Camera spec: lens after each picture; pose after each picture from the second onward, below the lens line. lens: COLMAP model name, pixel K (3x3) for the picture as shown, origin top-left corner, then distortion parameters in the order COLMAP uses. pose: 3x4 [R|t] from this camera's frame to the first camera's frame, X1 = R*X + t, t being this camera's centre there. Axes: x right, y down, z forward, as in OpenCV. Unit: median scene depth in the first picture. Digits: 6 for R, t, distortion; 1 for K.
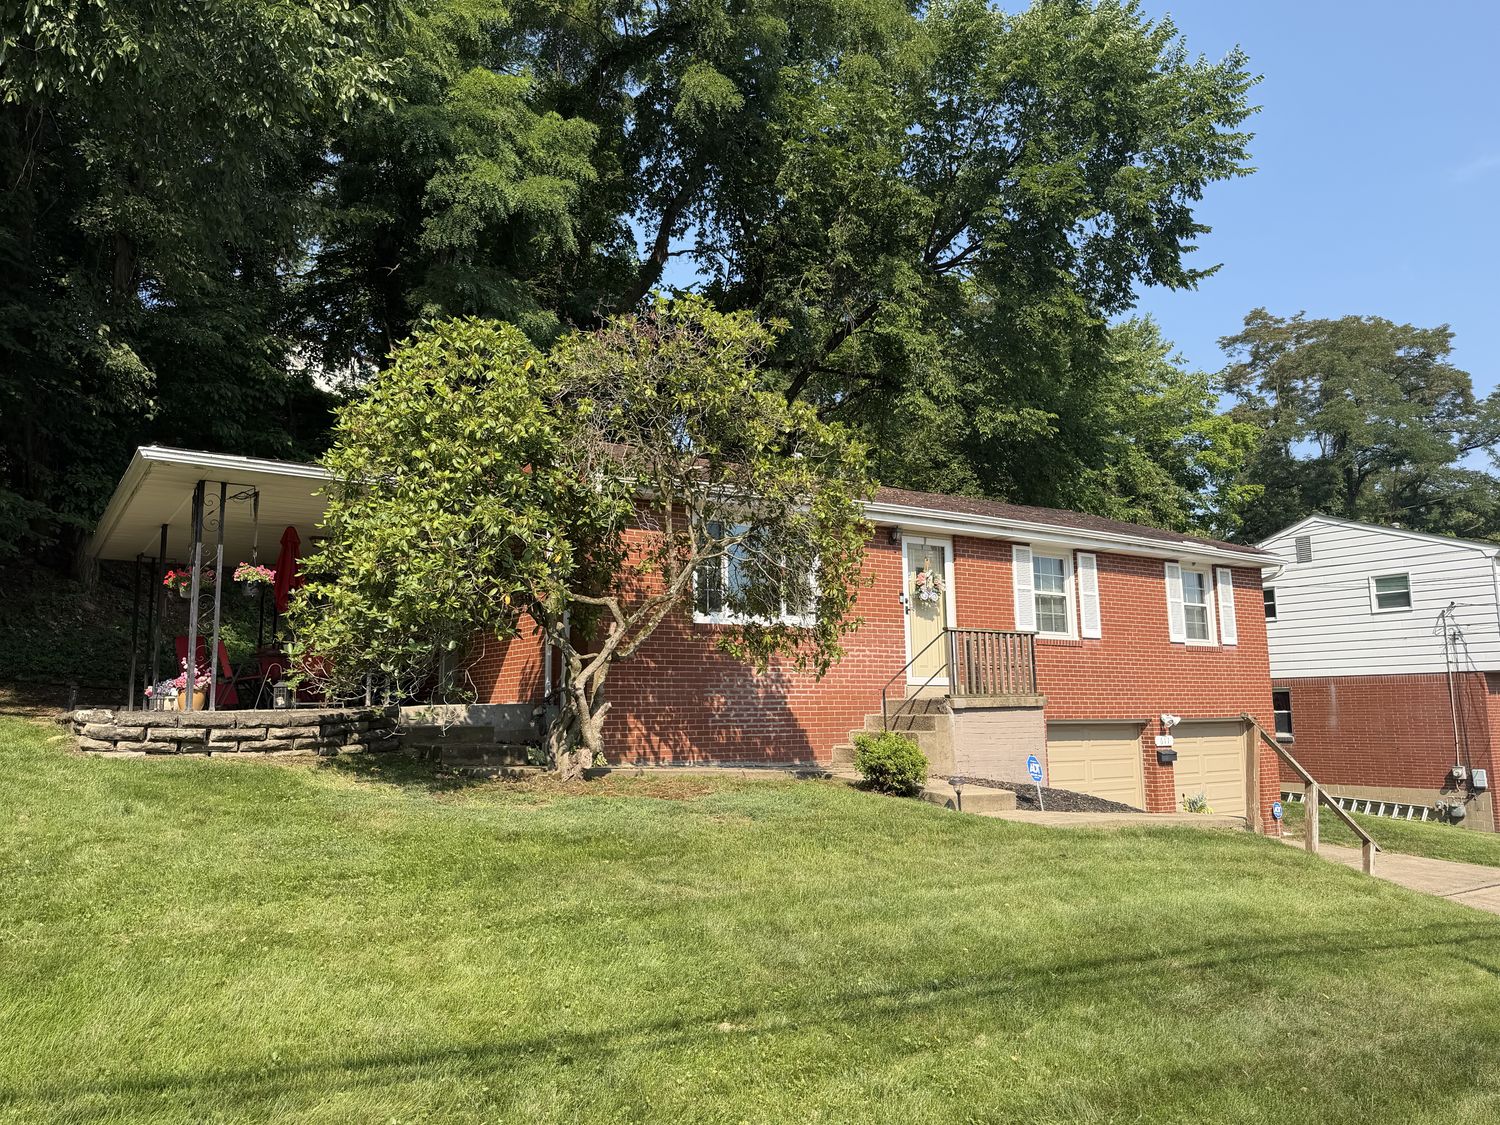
lens RADIAL K [[1096.6, 0, 739.7], [0, 1096.6, 566.5], [0, 0, 1]] dist [0.047787, -0.052468]
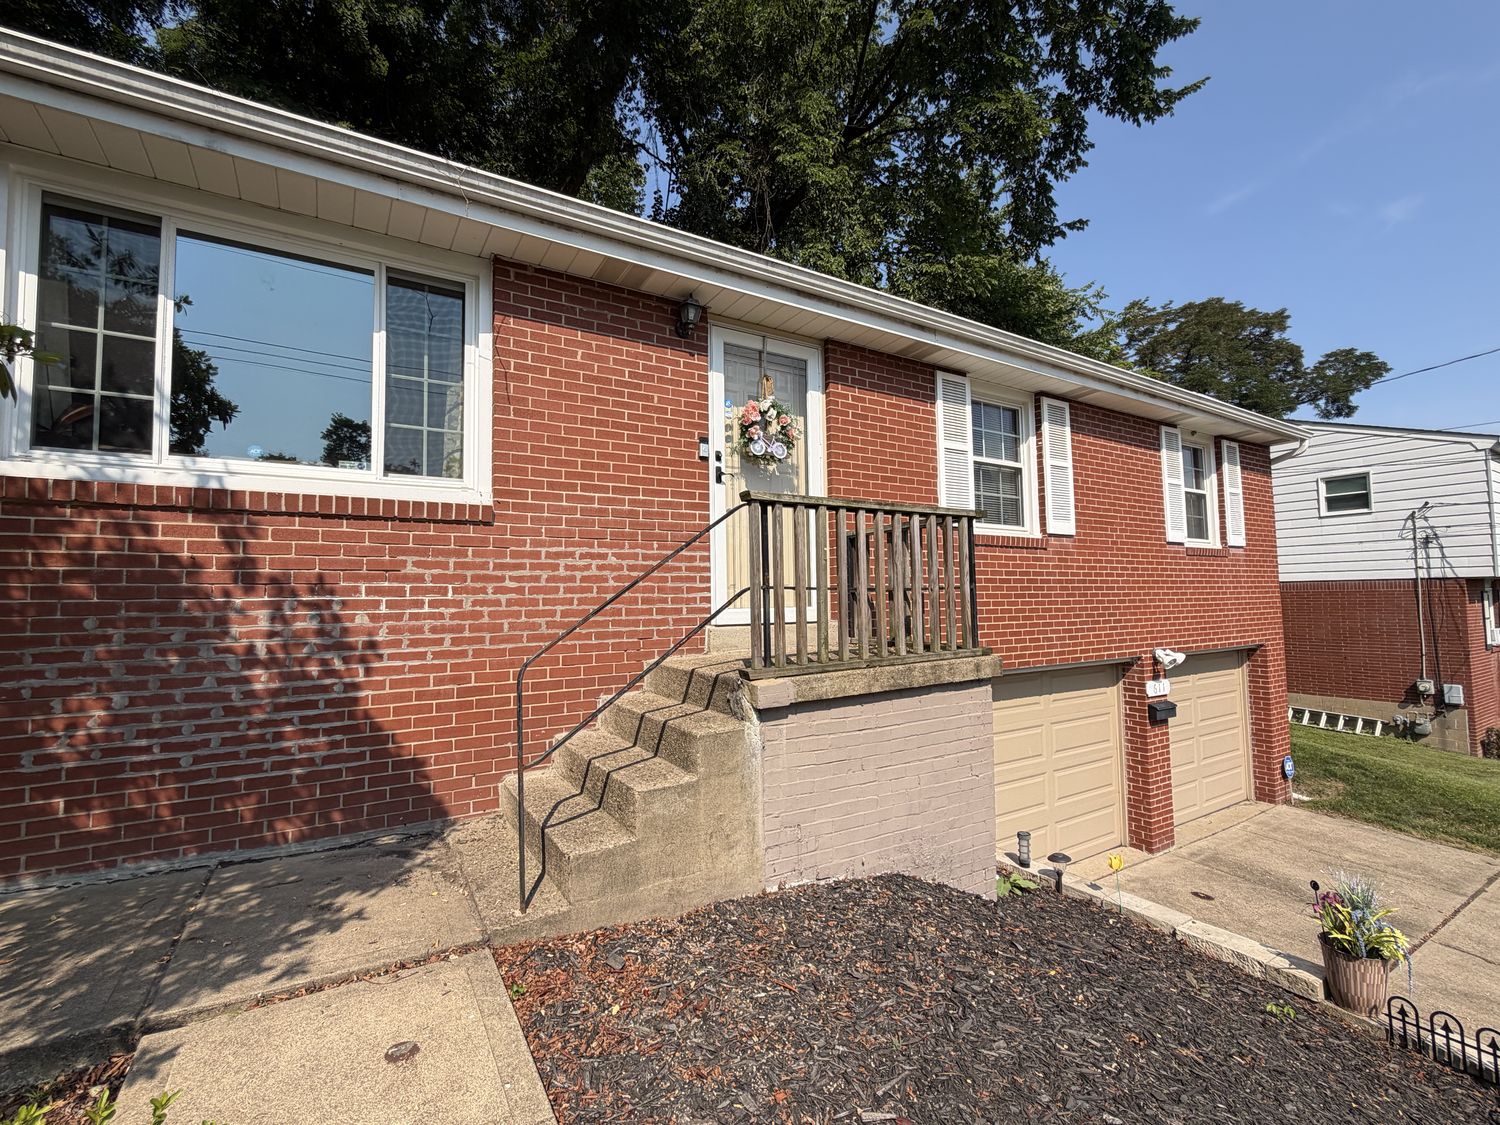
lens RADIAL K [[660.1, 0, 744.8], [0, 660.1, 563.4], [0, 0, 1]] dist [0.000251, -0.000027]
pose [[0.998599, -0.003350, -0.052810, 0.146460], [0.007588, 0.996746, 0.080252, 0.045639], [0.052370, -0.080540, 0.995375, 0.566364]]
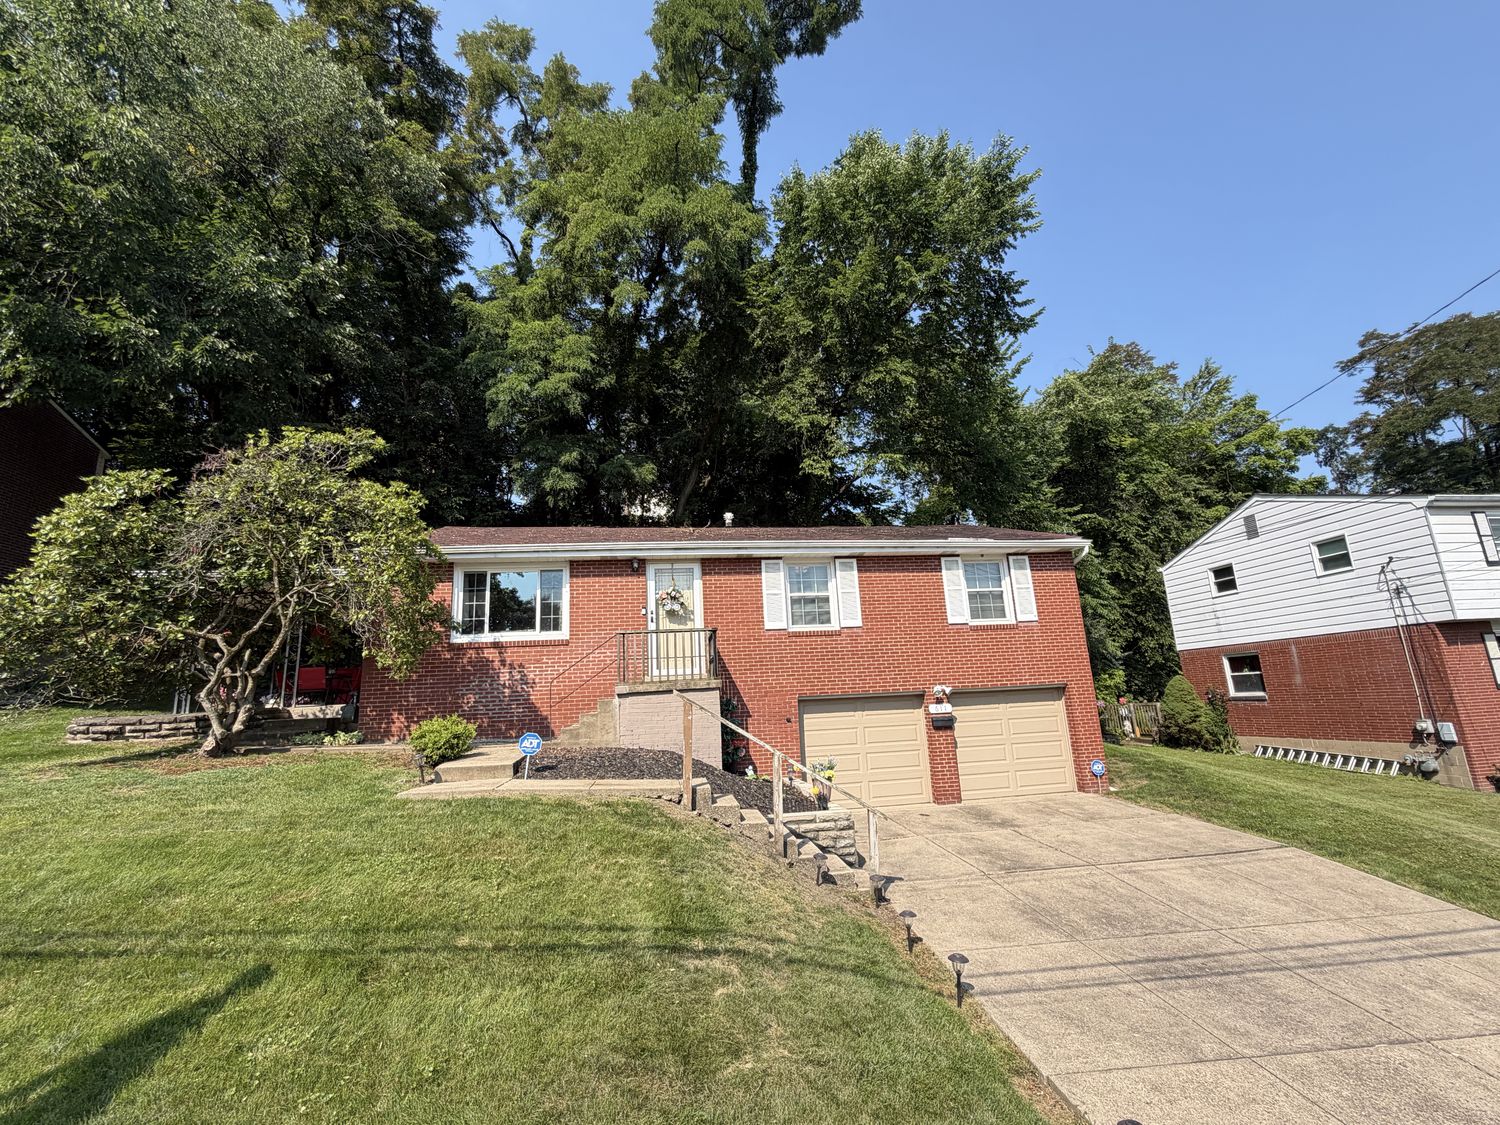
lens RADIAL K [[660.1, 0, 751.4], [0, 660.1, 561.2], [0, 0, 1]] dist [0.000251, -0.000027]
pose [[0.896009, -0.126411, -0.425662, 0.498639], [0.097733, 0.991256, -0.088653, 0.042999], [0.433146, 0.037833, 0.900529, 0.262420]]
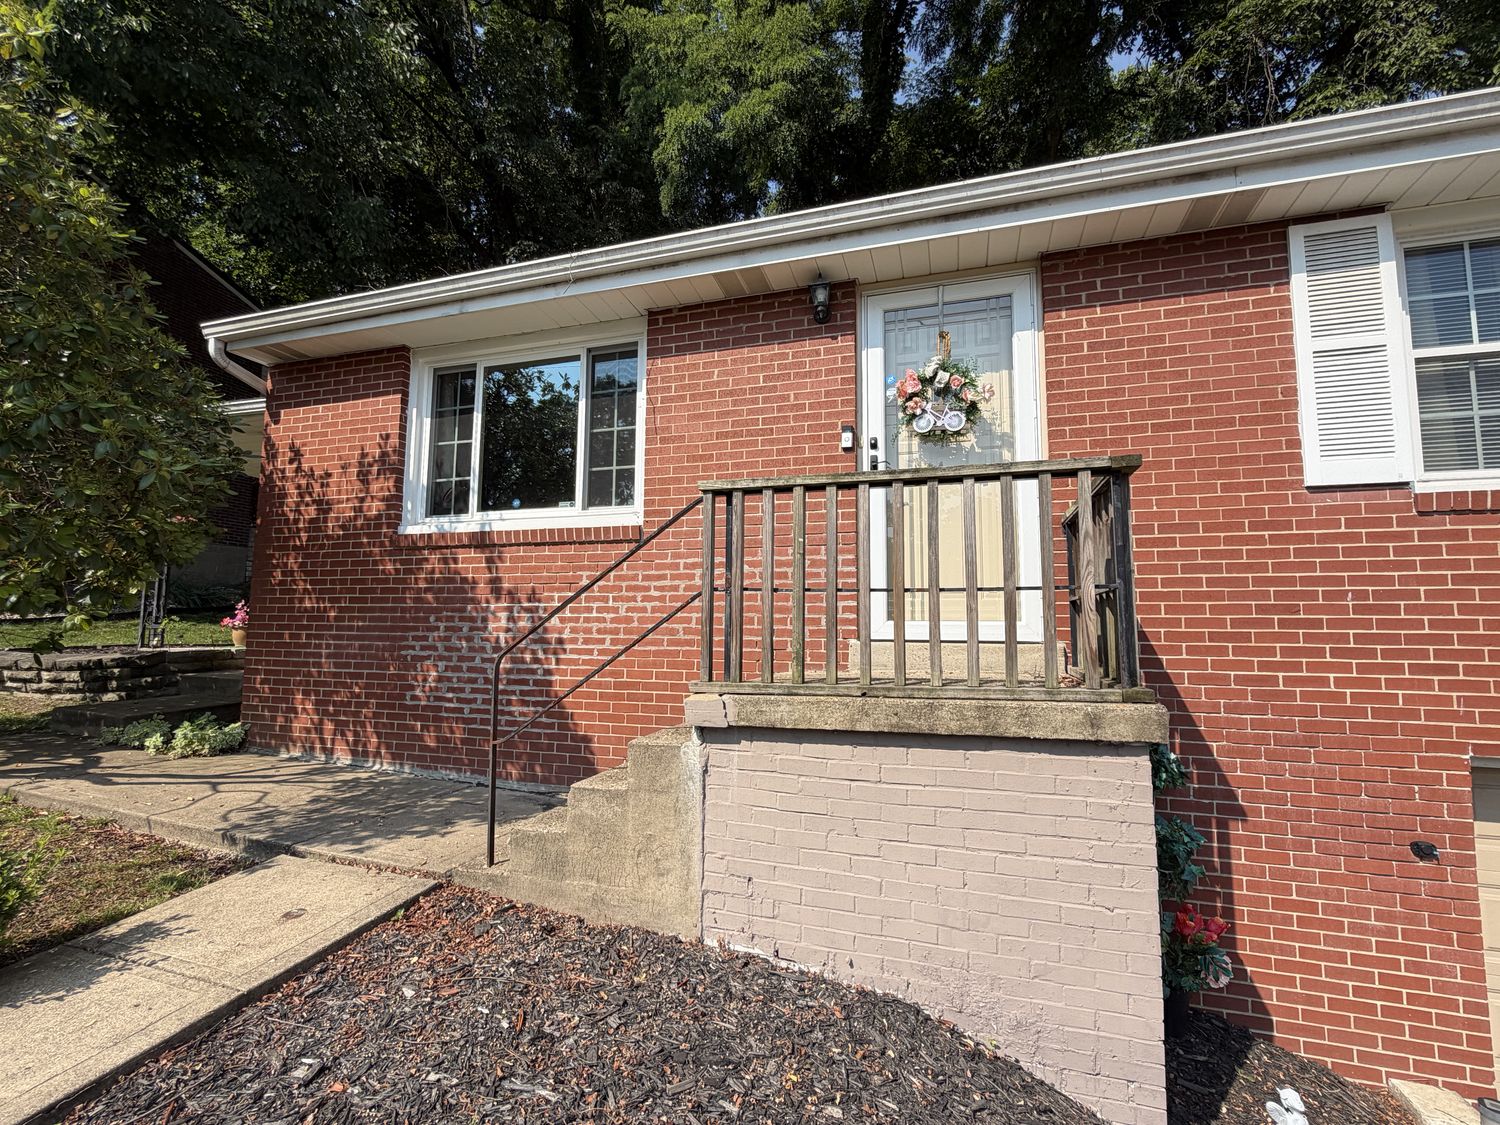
lens RADIAL K [[660.1, 0, 753.6], [0, 660.1, 562.9], [0, 0, 1]] dist [0.000251, -0.000027]
pose [[0.624538, -0.055944, -0.778988, 0.262514], [0.089650, 0.995973, 0.000348, 0.060230], [0.775832, -0.070054, 0.627039, 0.647943]]
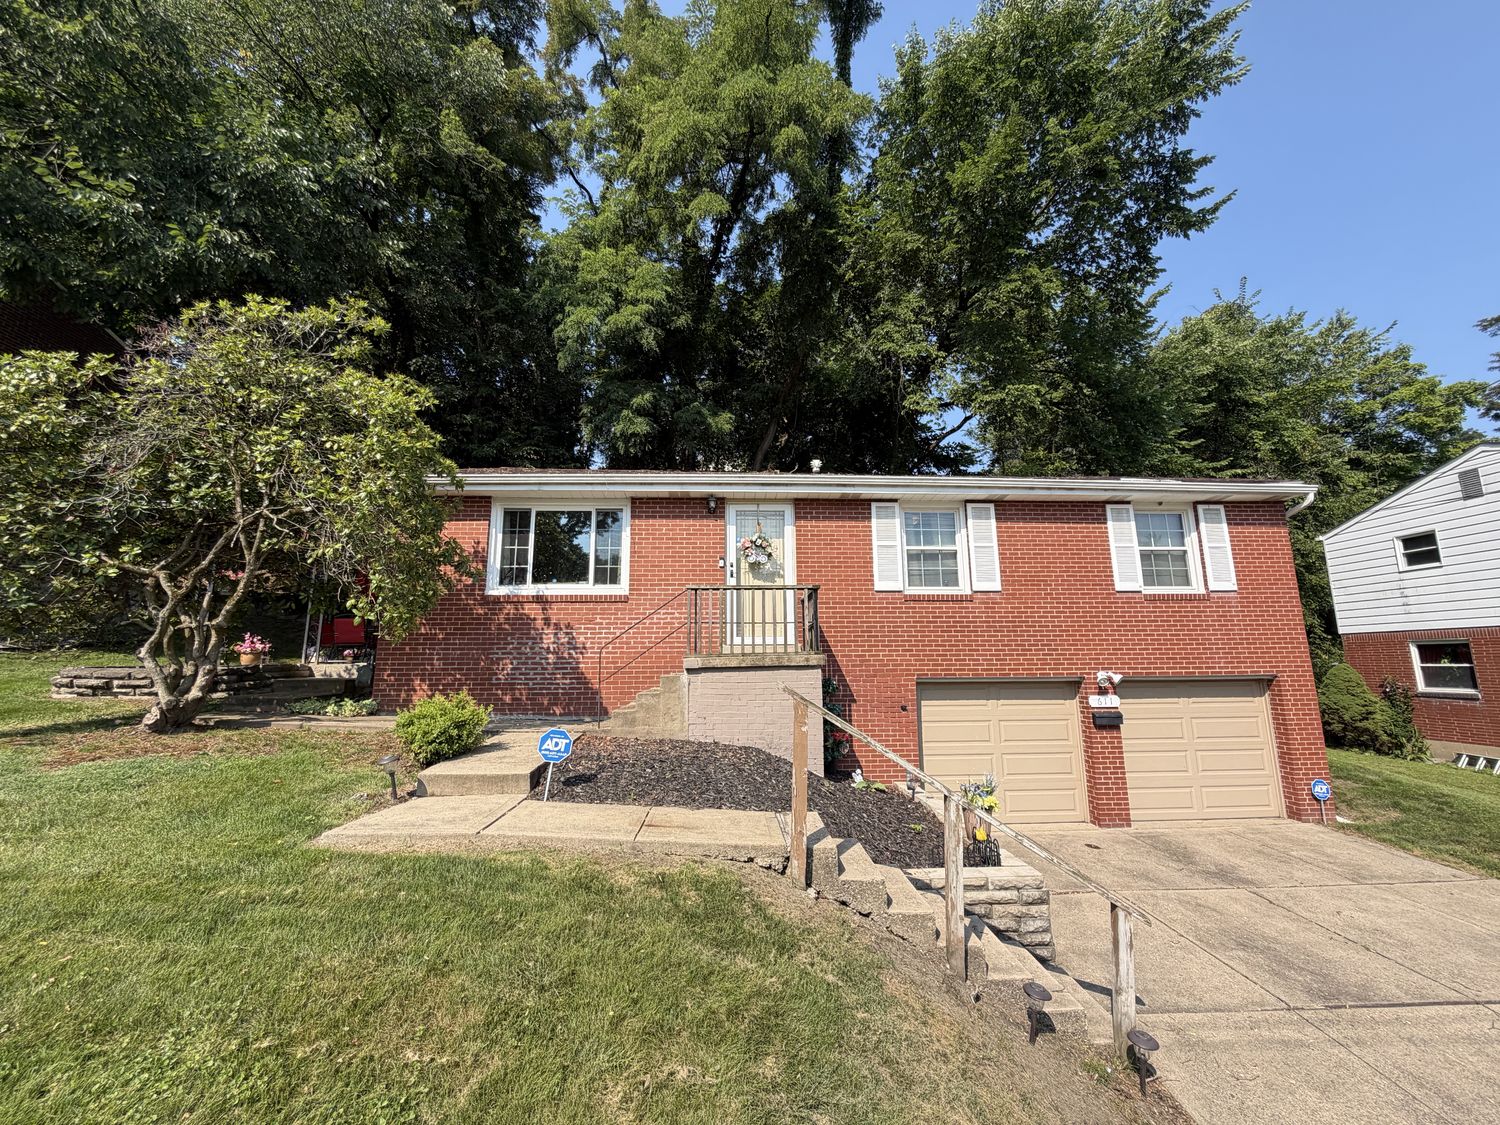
lens RADIAL K [[599.0, 0, 754.6], [0, 599.0, 561.3], [0, 0, 1]] dist [0.000237, 0.000261]
pose [[0.853628, -0.083495, -0.514148, 0.382819], [0.067183, 0.996473, -0.050279, 0.047849], [0.516532, 0.008378, 0.856227, 0.417515]]
